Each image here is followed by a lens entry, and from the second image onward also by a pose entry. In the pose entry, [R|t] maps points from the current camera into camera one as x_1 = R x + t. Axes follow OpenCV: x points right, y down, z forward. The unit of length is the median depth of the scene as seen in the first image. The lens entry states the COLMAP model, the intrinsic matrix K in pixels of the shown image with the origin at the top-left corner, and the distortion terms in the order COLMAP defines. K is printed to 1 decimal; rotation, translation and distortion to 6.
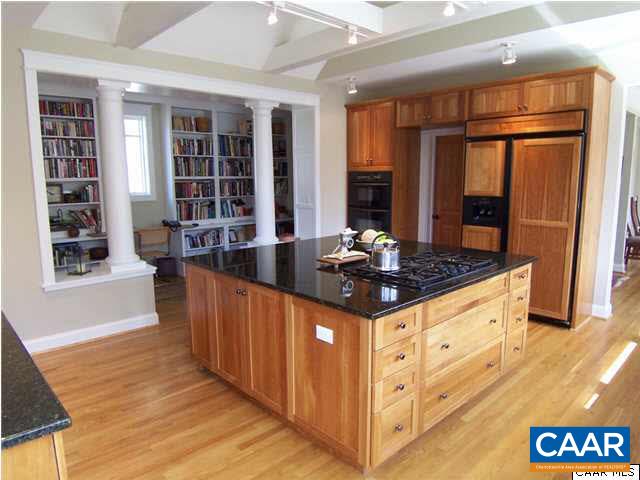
lens RADIAL K [[434.2, 0, 320.0], [0, 434.2, 240.0], [0, 0, 1]] dist [-0.028075, -0.001924]
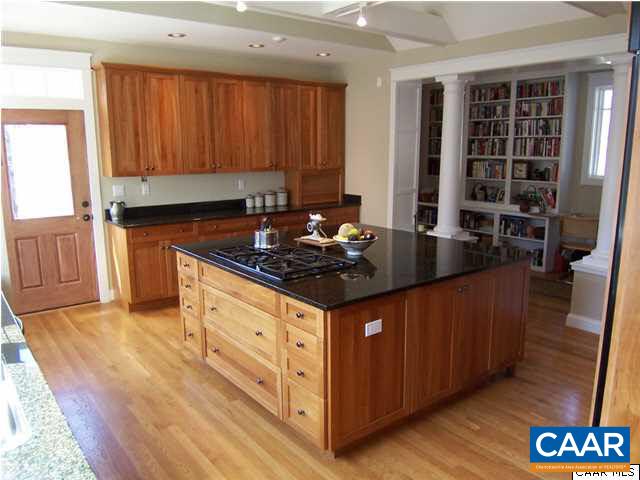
lens RADIAL K [[490.2, 0, 320.0], [0, 490.2, 240.0], [0, 0, 1]] dist [-0.007889, -0.002448]
pose [[-0.097054, 0.178637, -0.979117, 0.712607], [-0.159825, 0.968197, 0.192487, -0.098264], [0.982363, 0.175169, -0.065417, 0.633704]]
